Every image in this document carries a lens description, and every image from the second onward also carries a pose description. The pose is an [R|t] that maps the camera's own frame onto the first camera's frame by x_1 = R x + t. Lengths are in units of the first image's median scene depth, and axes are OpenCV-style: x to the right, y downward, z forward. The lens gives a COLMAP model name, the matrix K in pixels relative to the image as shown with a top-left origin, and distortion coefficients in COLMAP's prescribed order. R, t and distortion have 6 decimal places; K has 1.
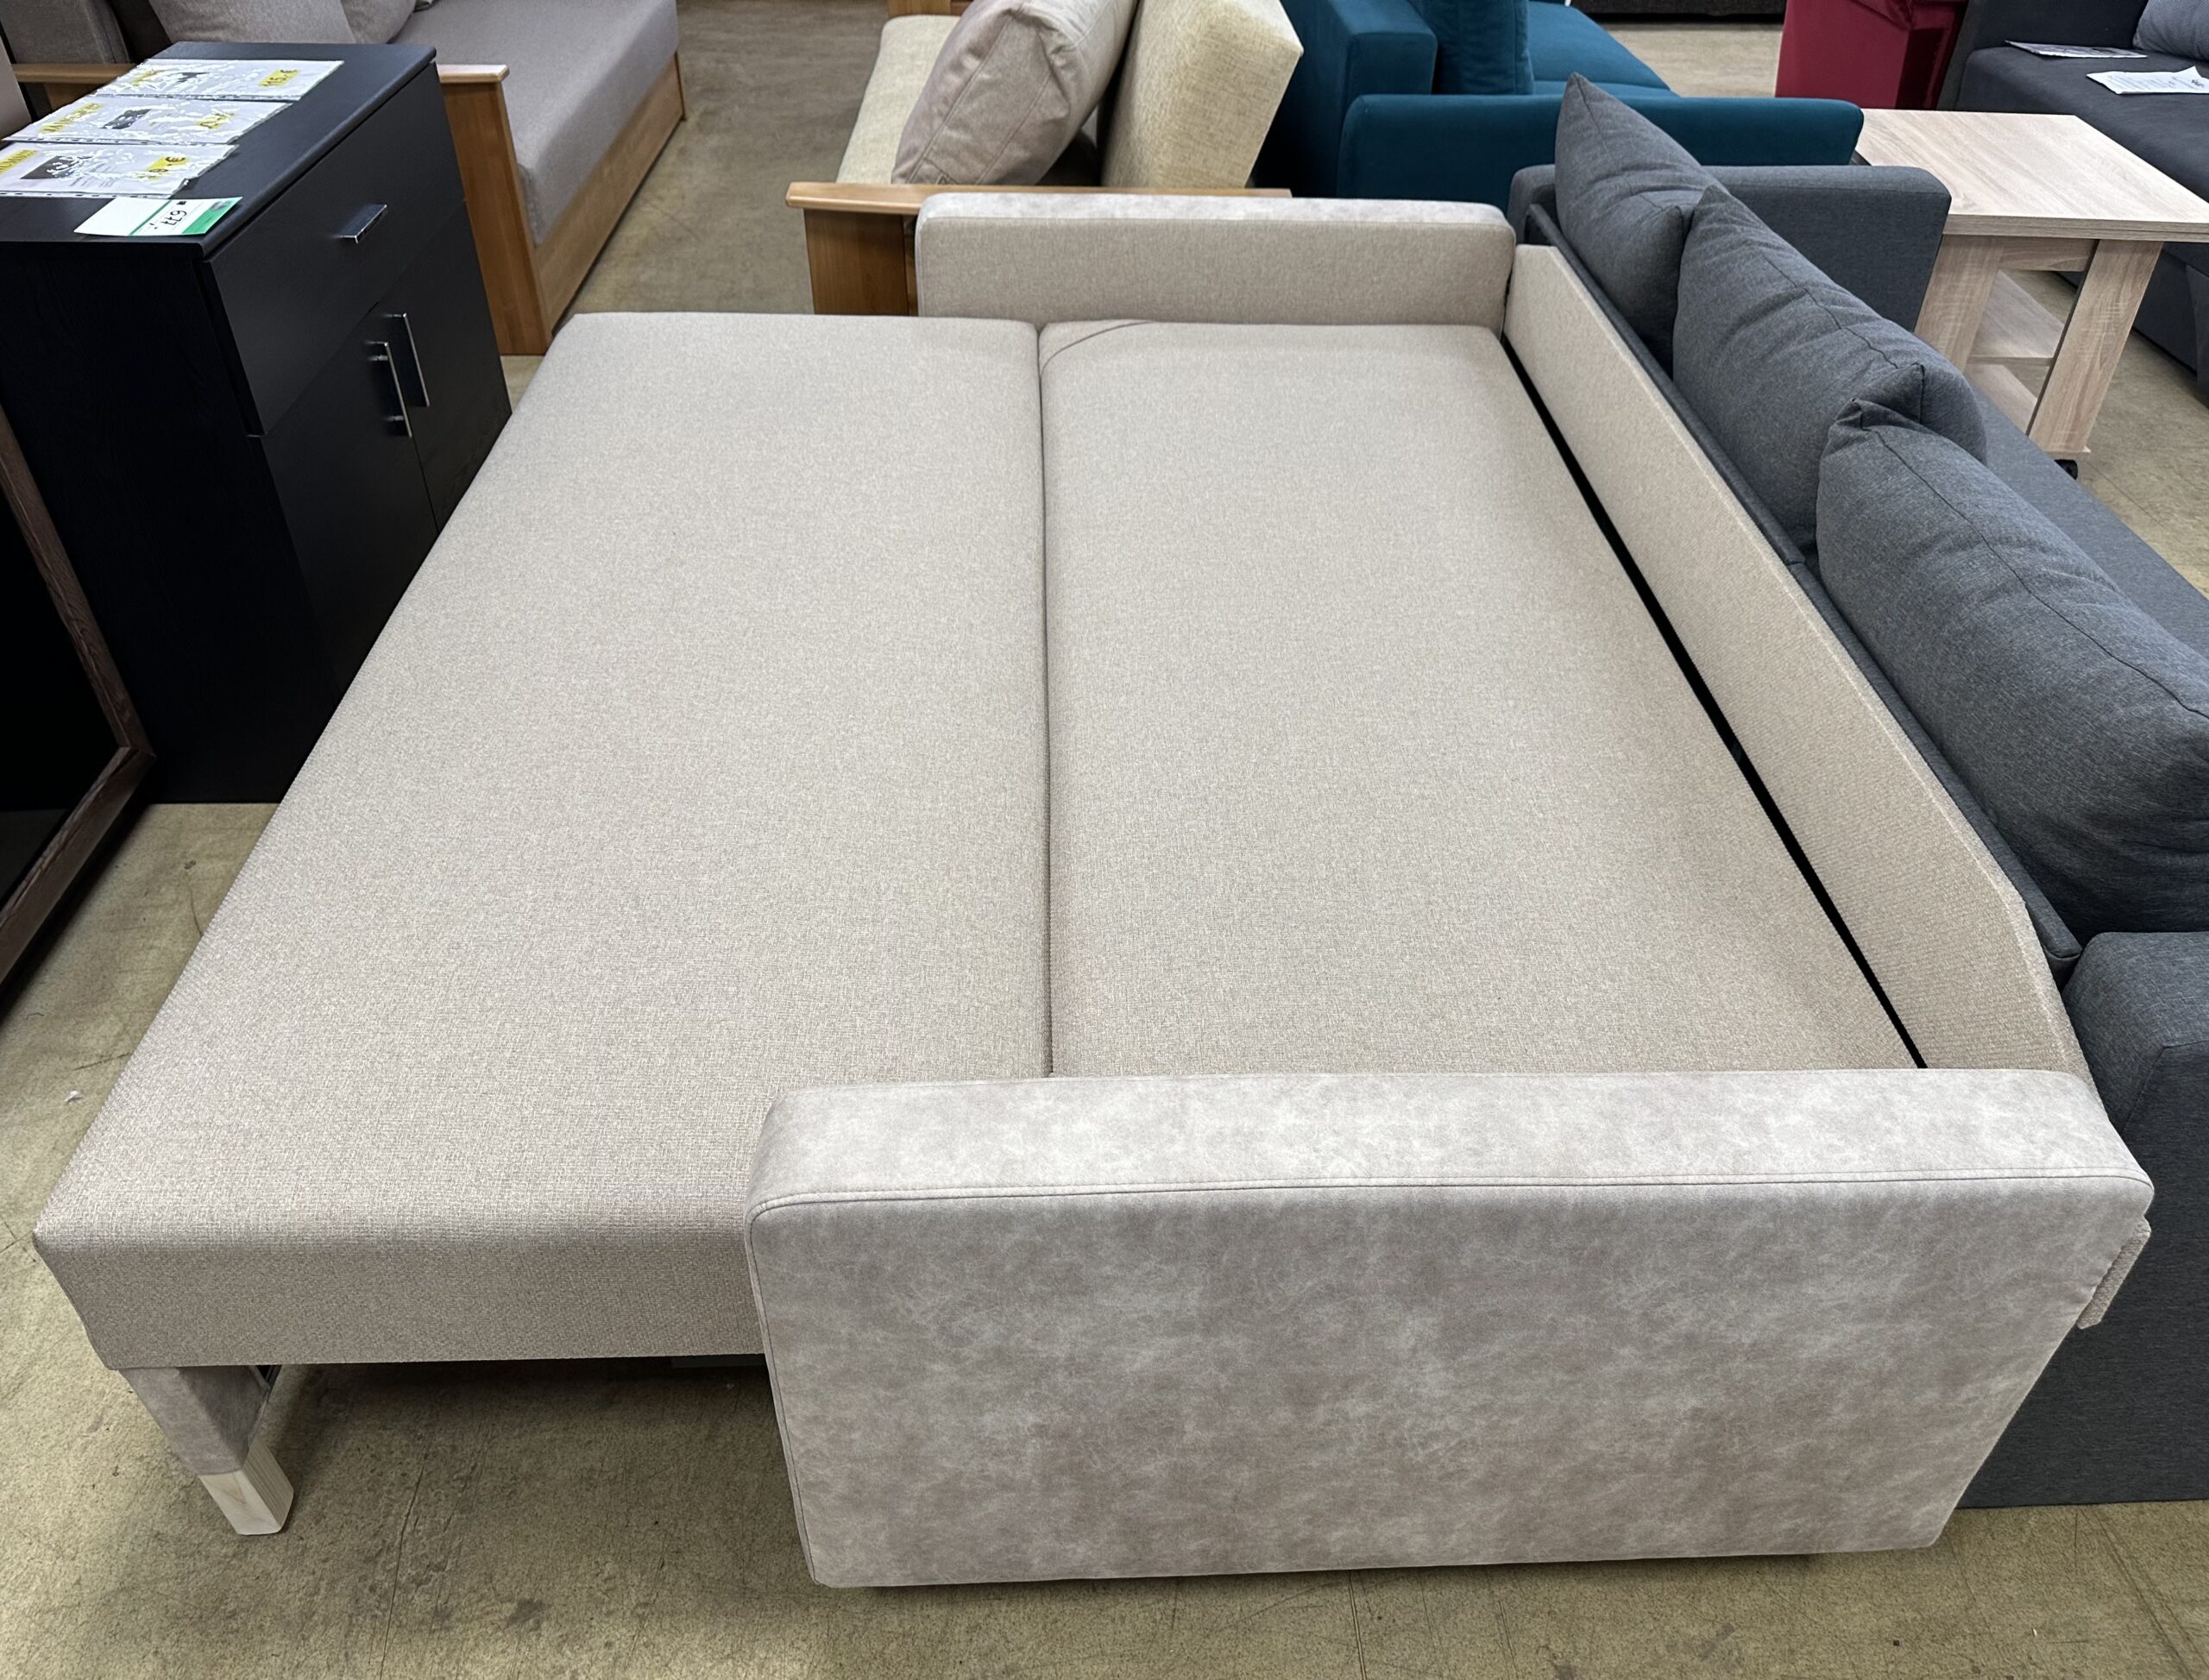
lens RADIAL K [[1681.6, 0, 1183.2], [0, 1681.6, 916.2], [0, 0, 1]] dist [-0.017090, -0.016745]
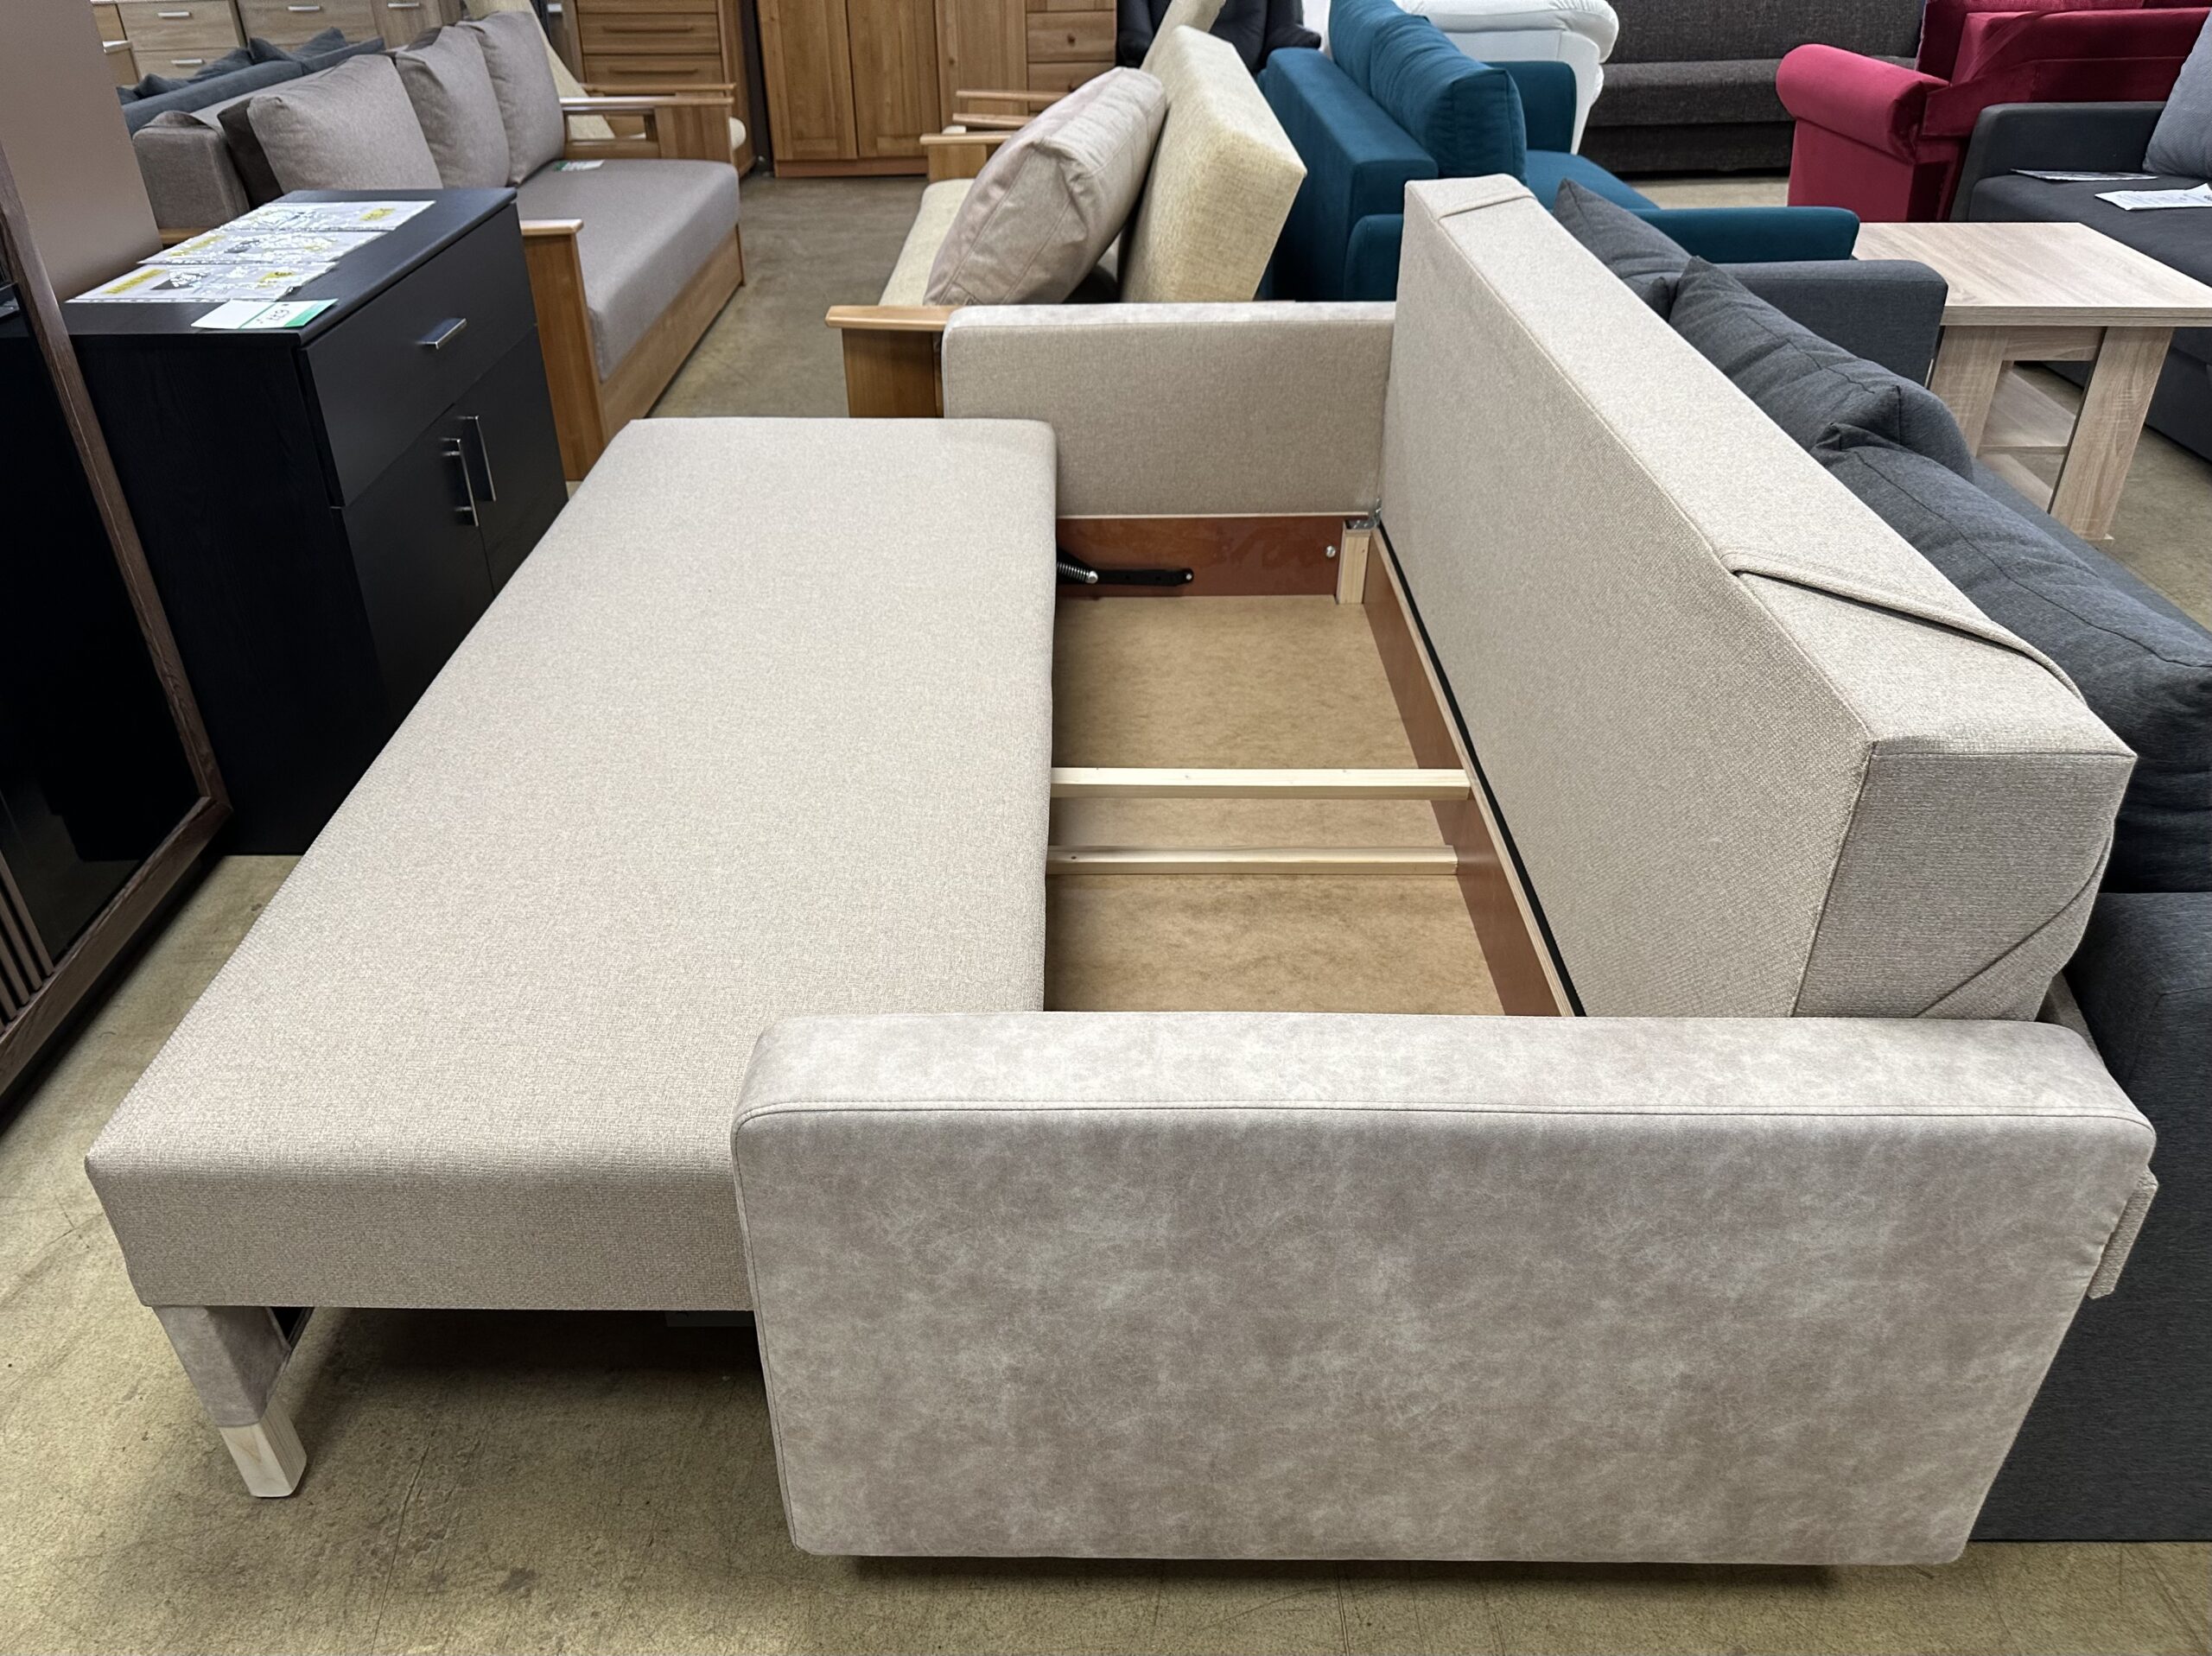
lens RADIAL K [[1674.9, 0, 1069.3], [0, 1674.9, 905.7], [0, 0, 1]] dist [-0.004477, -0.033089]
pose [[0.995676, 0.000382, -0.092897, 0.034904], [-0.011123, 0.993288, -0.115134, 0.120985], [0.092230, 0.115670, 0.988997, -0.022361]]
